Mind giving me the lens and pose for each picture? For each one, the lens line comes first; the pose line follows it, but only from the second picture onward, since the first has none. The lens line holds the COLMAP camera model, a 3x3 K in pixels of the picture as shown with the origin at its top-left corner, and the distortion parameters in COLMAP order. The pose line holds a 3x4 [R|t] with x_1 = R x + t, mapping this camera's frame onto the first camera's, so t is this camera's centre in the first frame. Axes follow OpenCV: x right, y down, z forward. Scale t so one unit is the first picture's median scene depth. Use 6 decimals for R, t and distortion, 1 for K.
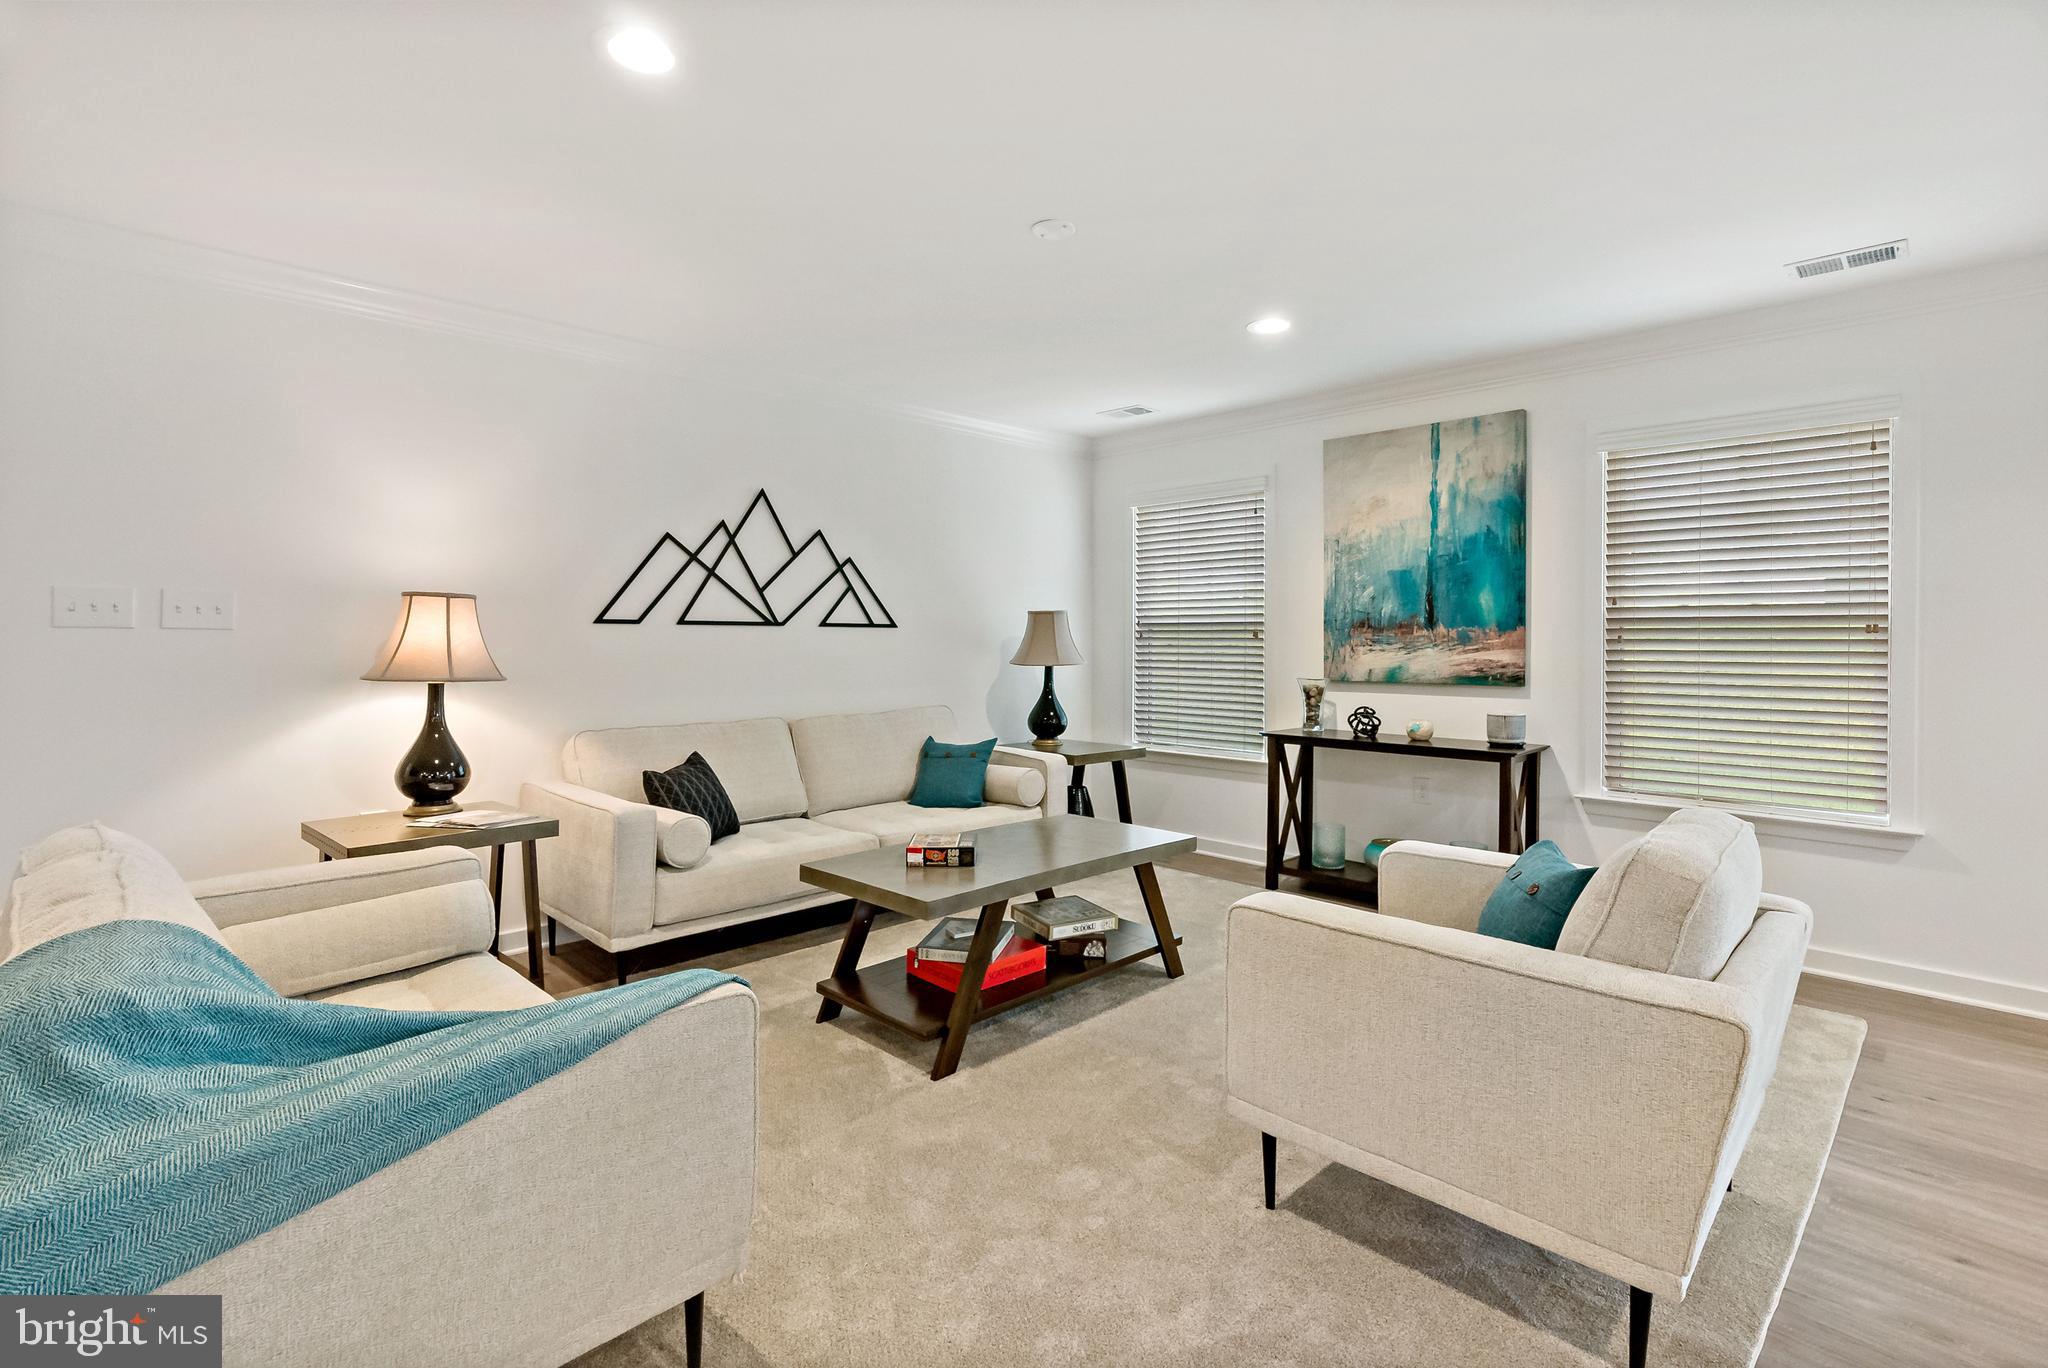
lens RADIAL K [[937.5, 0, 1033.5], [0, 937.5, 623.5], [0, 0, 1]] dist [-0.003054, -0.000086]
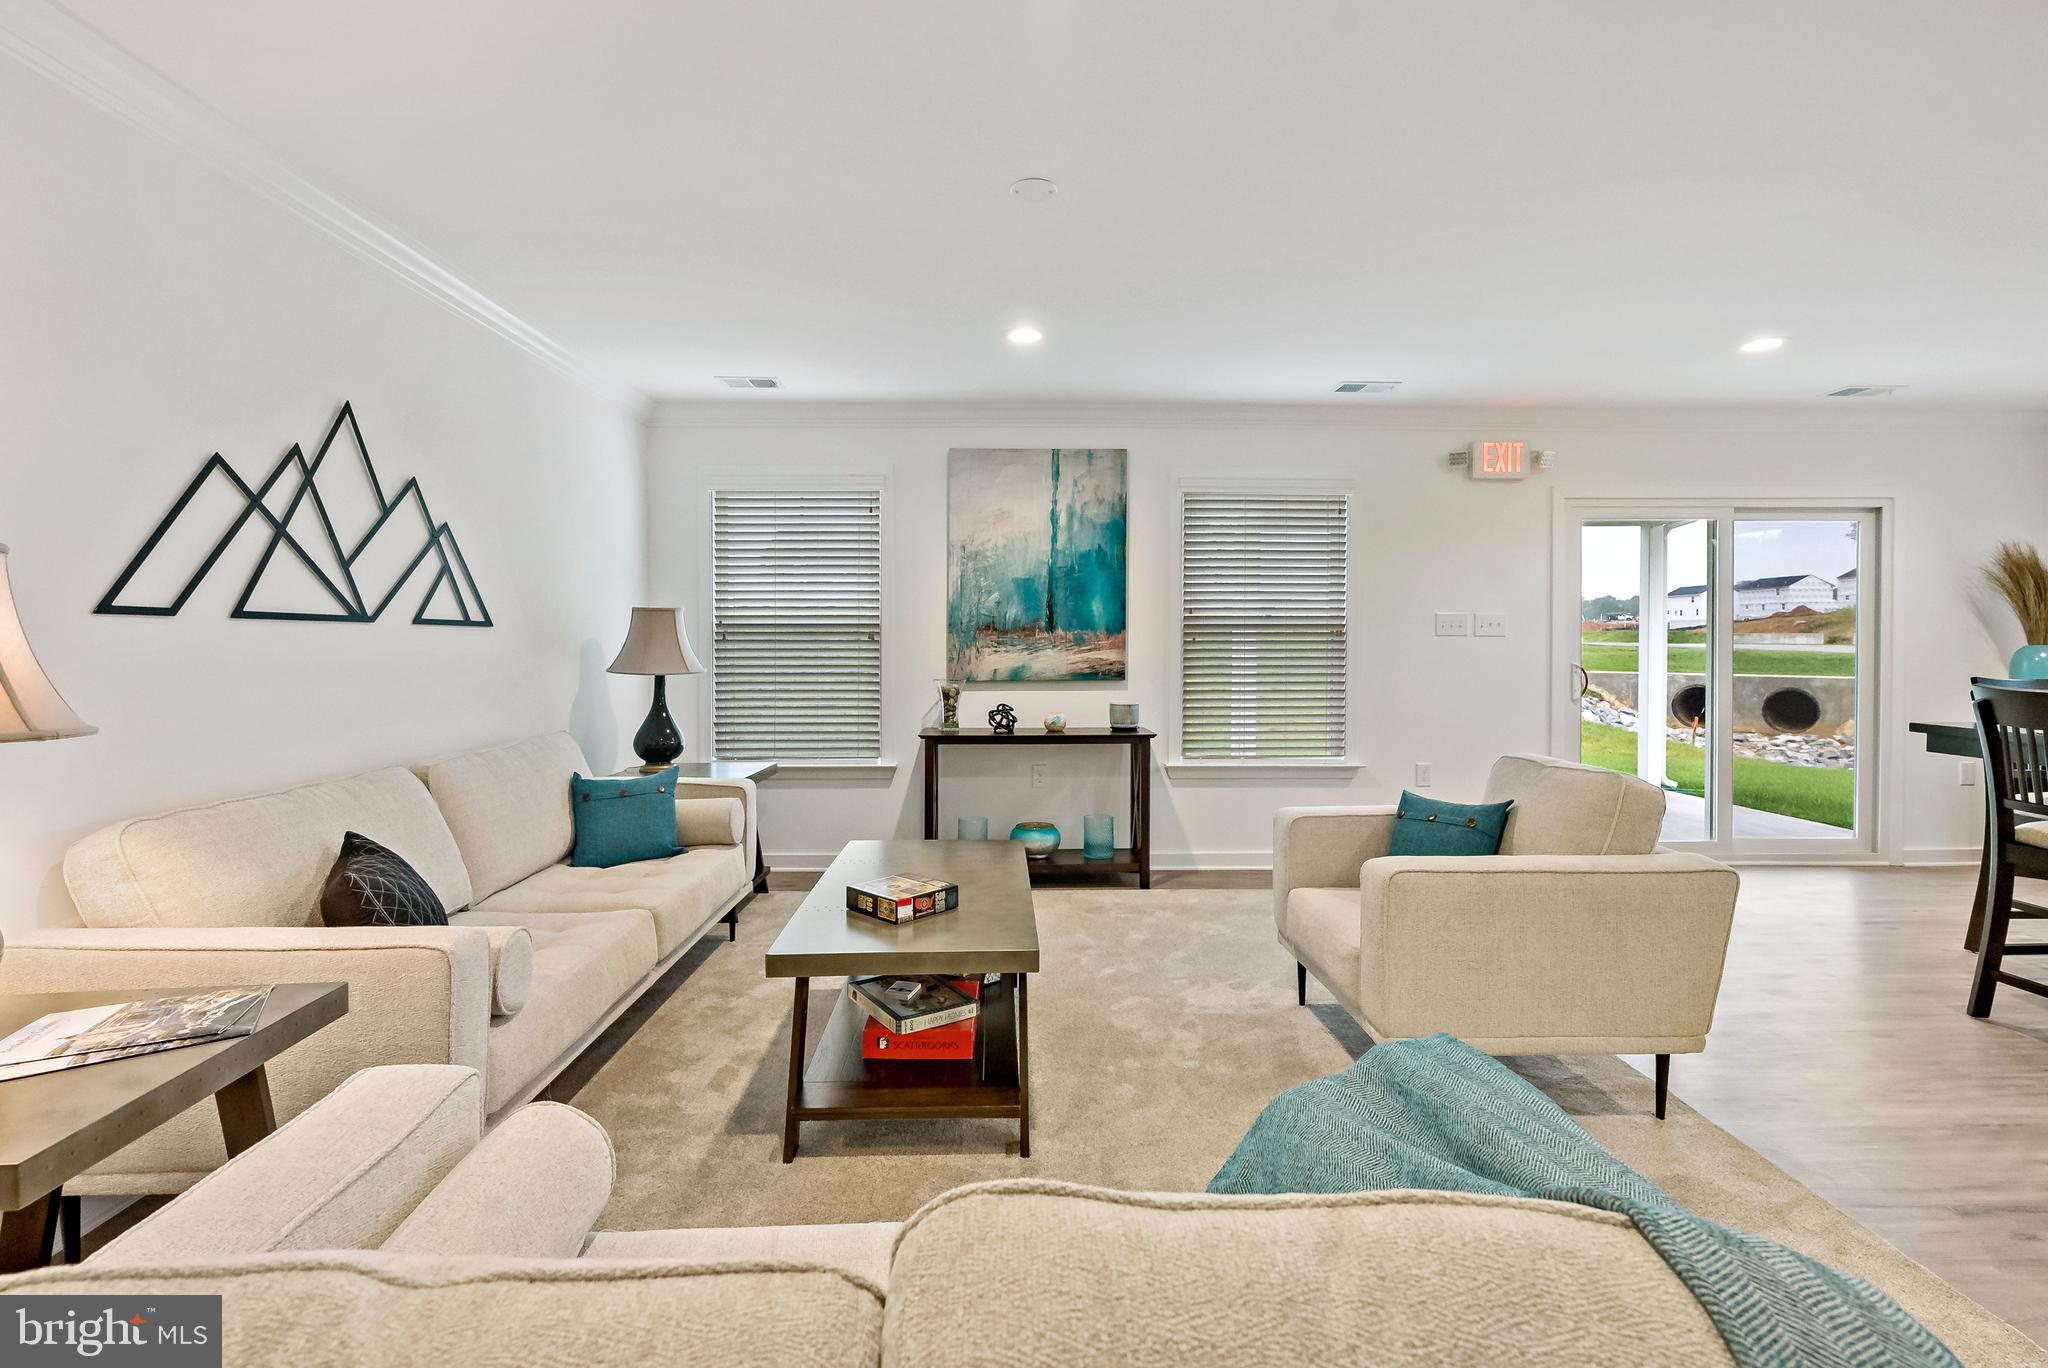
lens RADIAL K [[945.2, 0, 1014.0], [0, 945.2, 643.6], [0, 0, 1]] dist [-0.006912, 0.000442]
pose [[0.698312, -0.004360, 0.715780, -0.423690], [-0.008658, 0.999857, 0.014537, 0.003826], [-0.715741, -0.016348, 0.698174, 0.241021]]
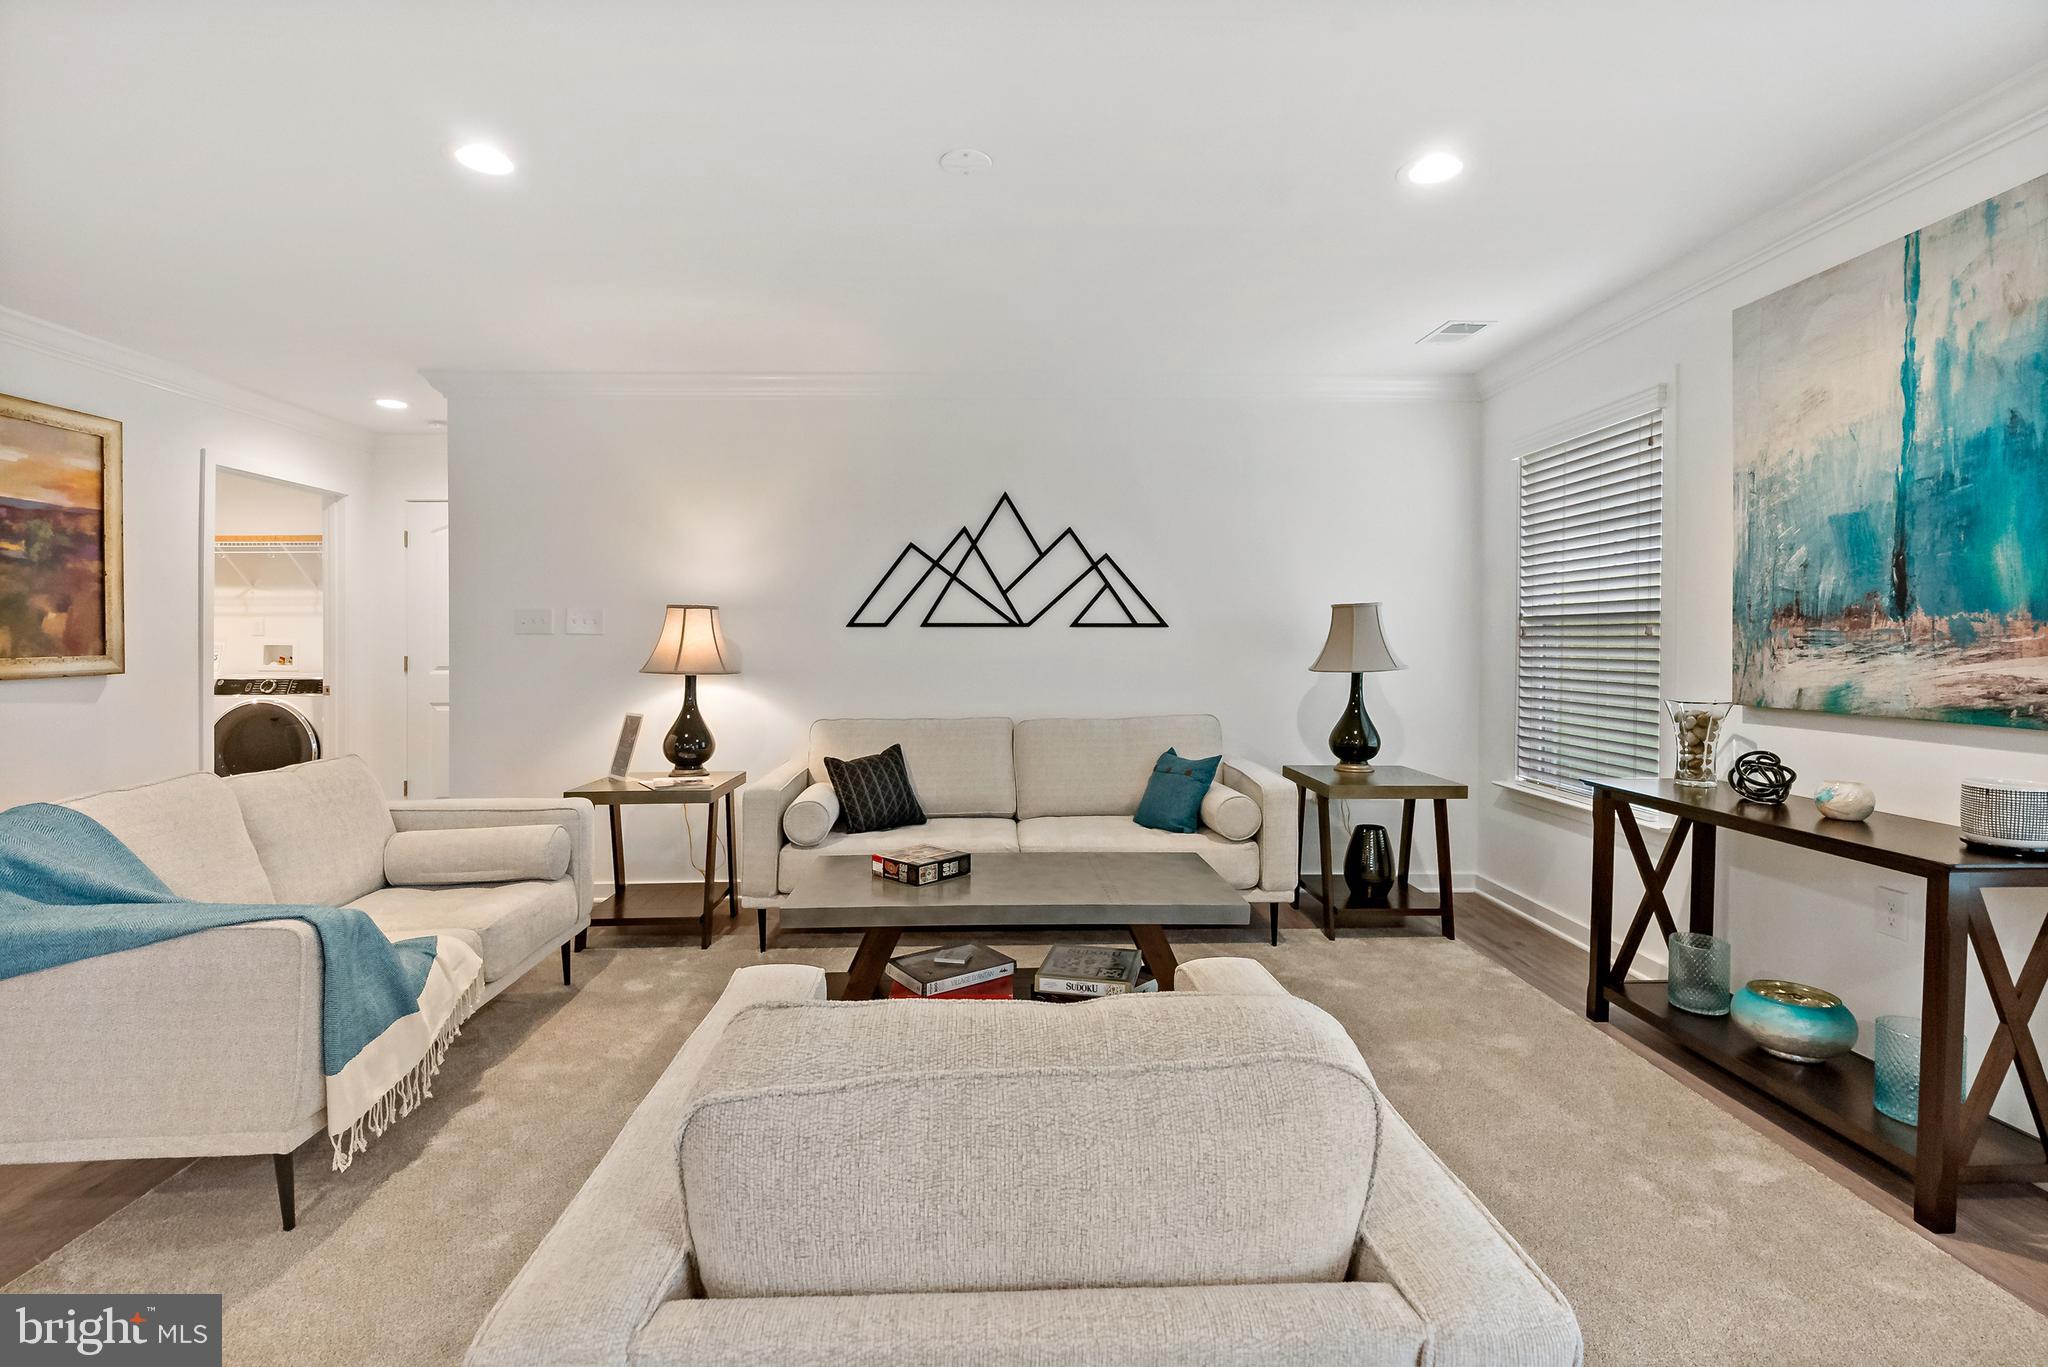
lens RADIAL K [[930.6, 0, 1044.6], [0, 930.6, 652.6], [0, 0, 1]] dist [-0.014169, 0.000727]
pose [[0.737432, 0.005904, -0.675396, 0.422216], [0.013516, 0.999633, 0.023495, 0.006999], [0.675286, -0.026455, 0.737081, 0.275760]]
